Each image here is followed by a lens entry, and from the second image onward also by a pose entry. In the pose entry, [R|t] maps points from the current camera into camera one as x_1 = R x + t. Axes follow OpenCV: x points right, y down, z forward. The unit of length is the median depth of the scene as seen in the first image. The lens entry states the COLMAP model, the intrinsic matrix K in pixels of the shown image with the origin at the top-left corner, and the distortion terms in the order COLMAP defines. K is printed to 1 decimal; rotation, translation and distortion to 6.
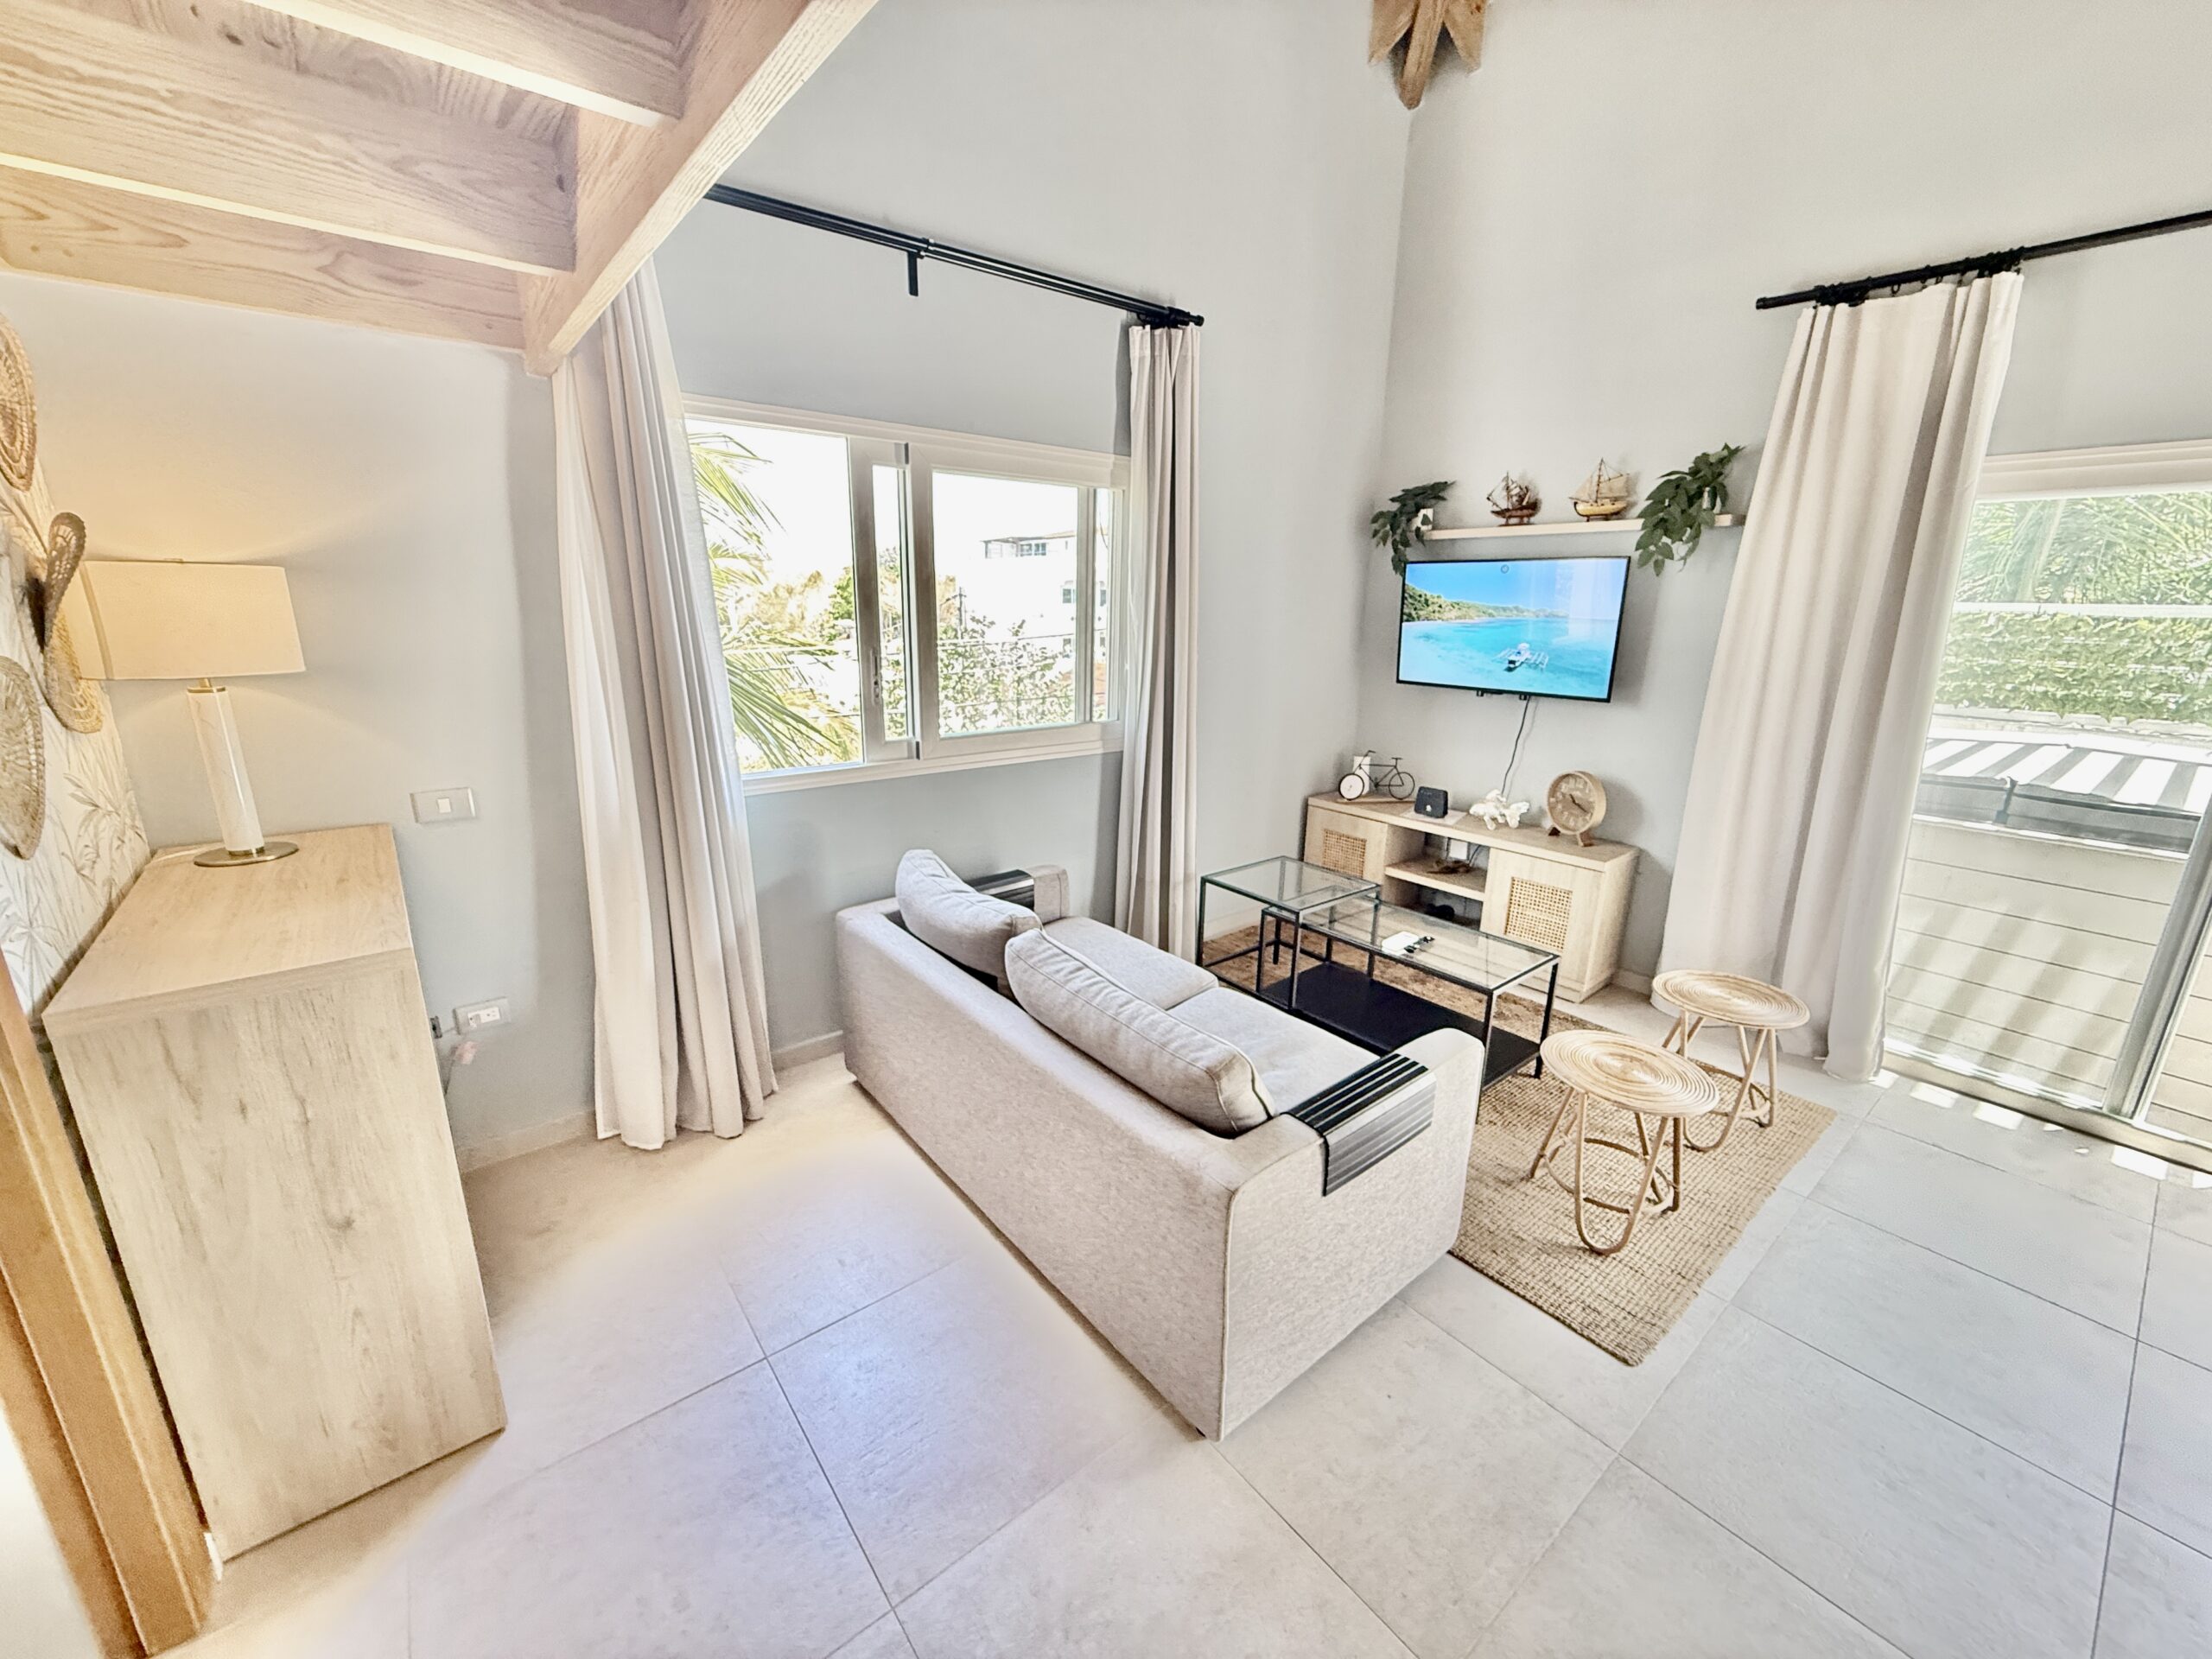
lens RADIAL K [[878.4, 0, 1106.0], [0, 878.4, 829.5], [0, 0, 1]] dist [0.022865, 0.000096]
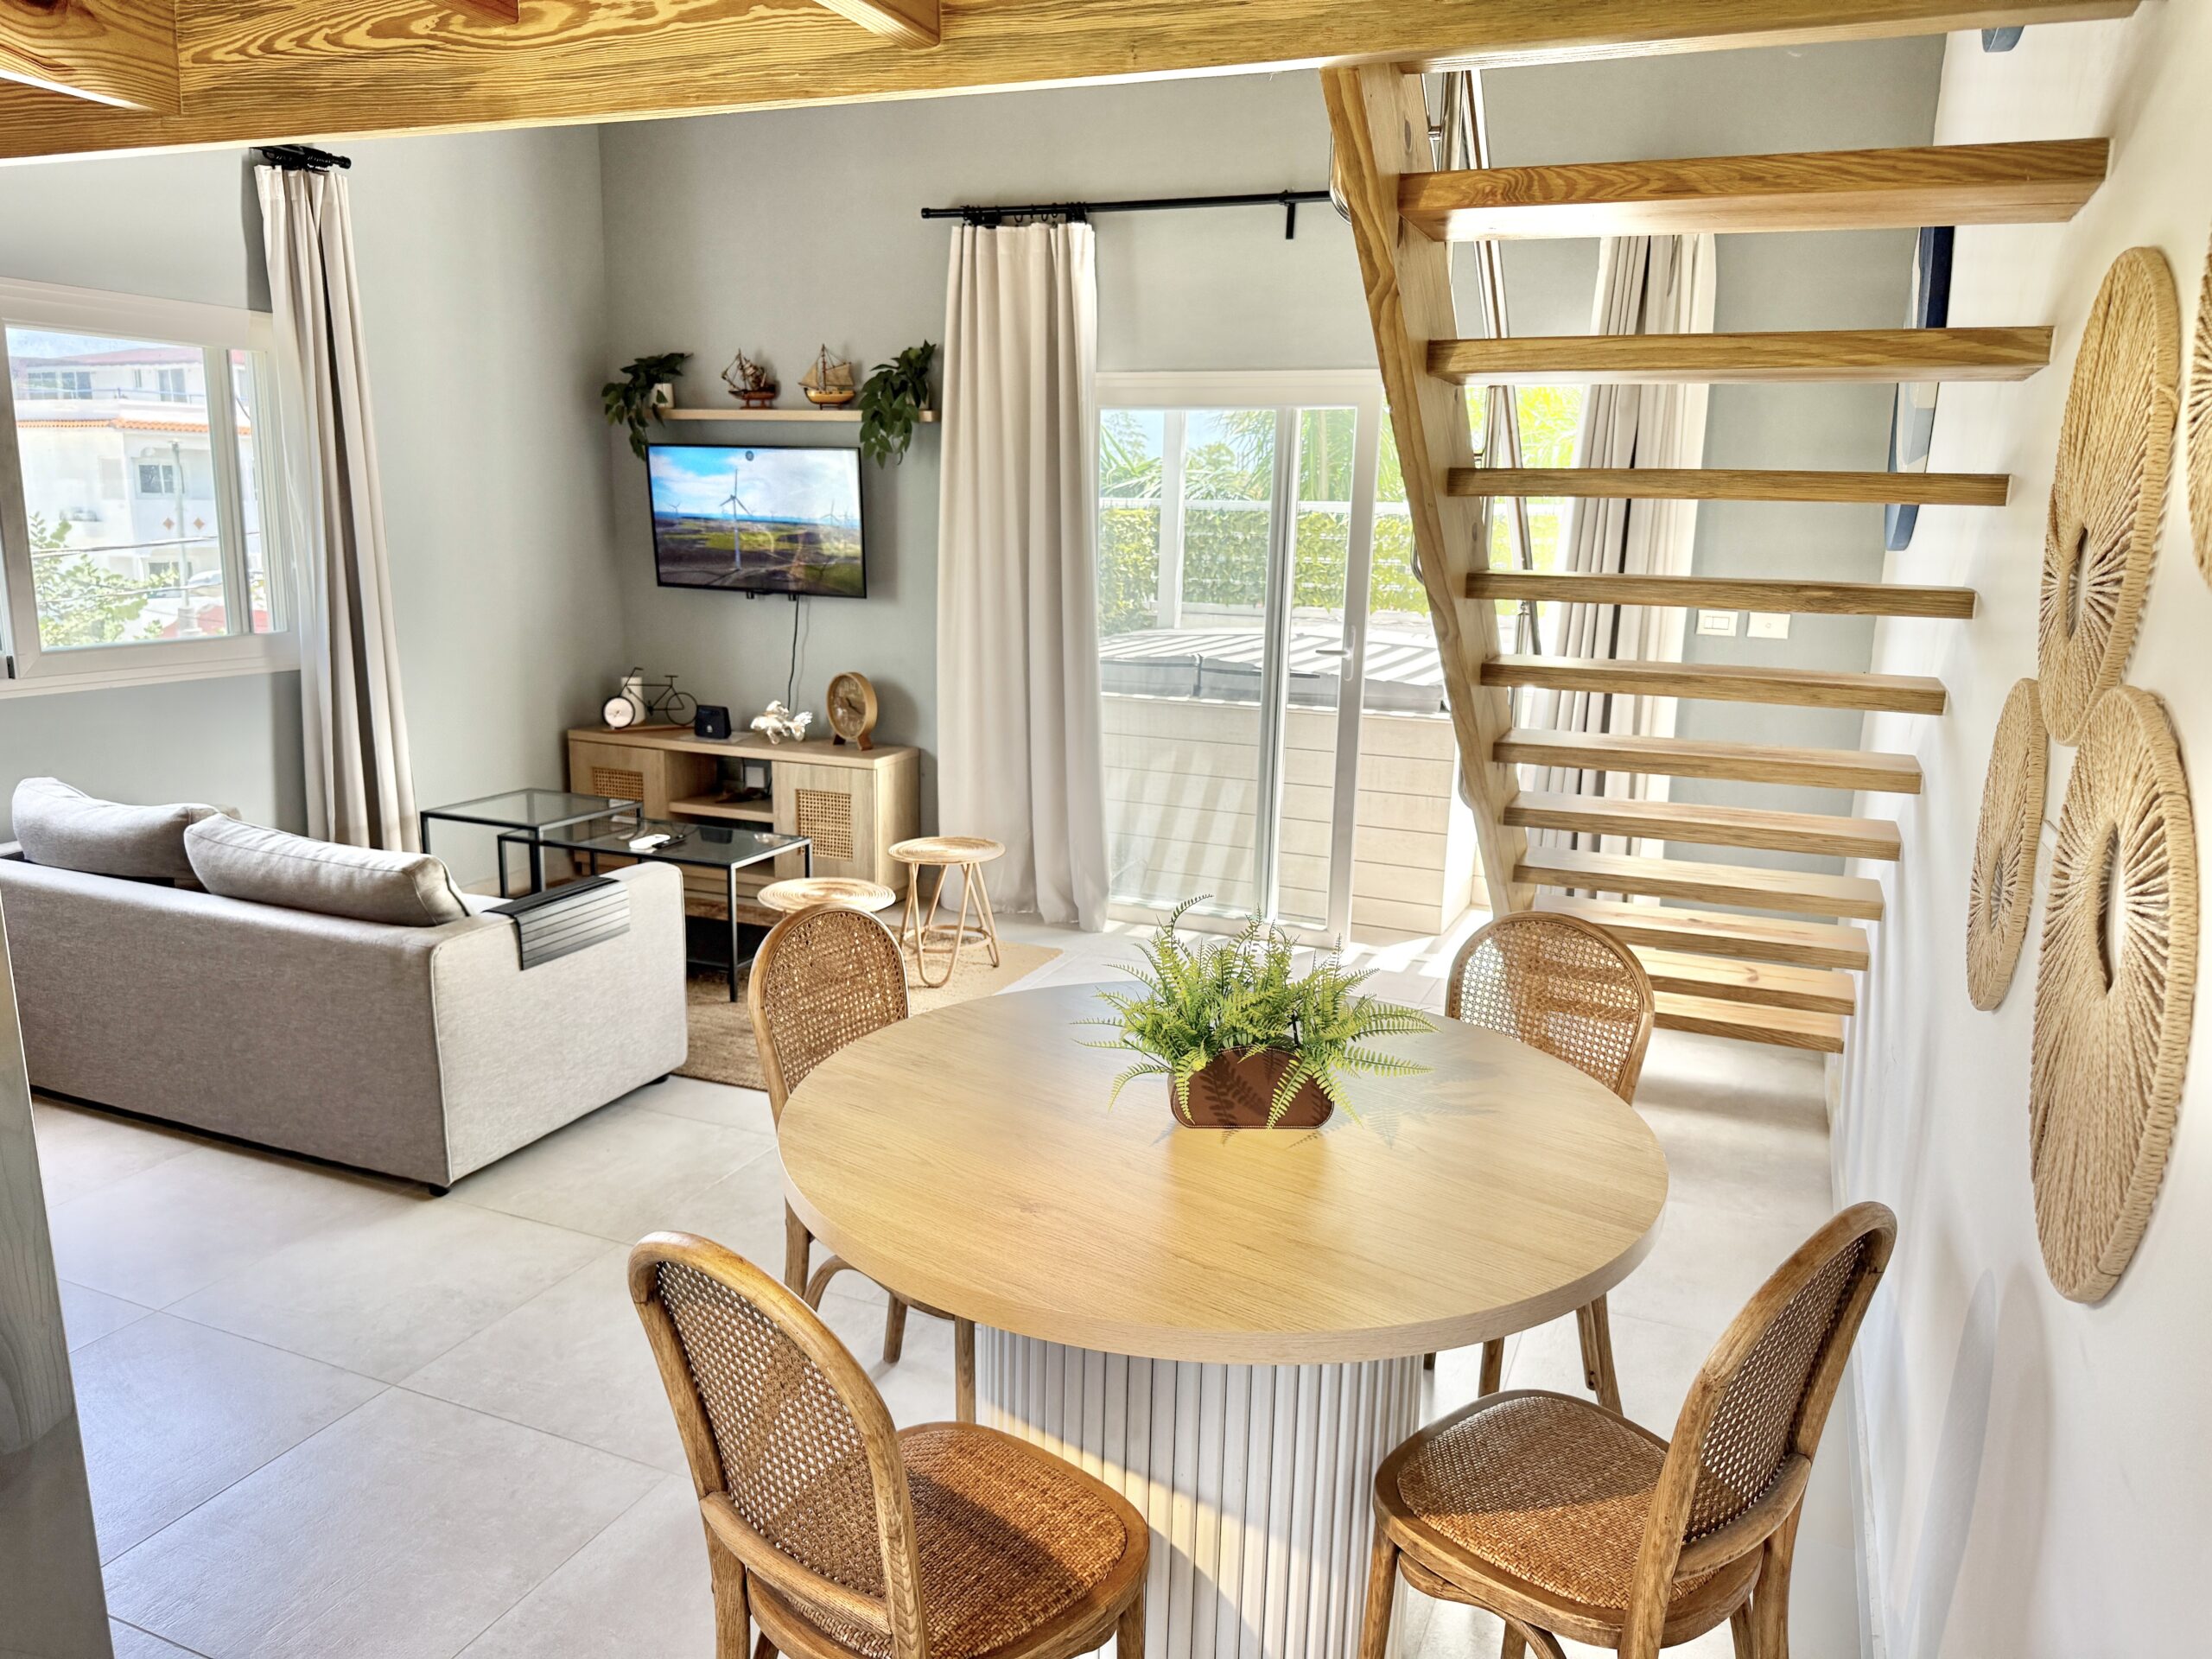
lens RADIAL K [[1577.4, 0, 1099.9], [0, 1577.4, 839.4], [0, 0, 1]] dist [0.103943, -0.167428]
pose [[0.884735, -0.096260, 0.456046, -0.016013], [0.113911, 0.993427, -0.011302, 0.167010], [-0.451960, 0.061948, 0.889885, -0.632421]]
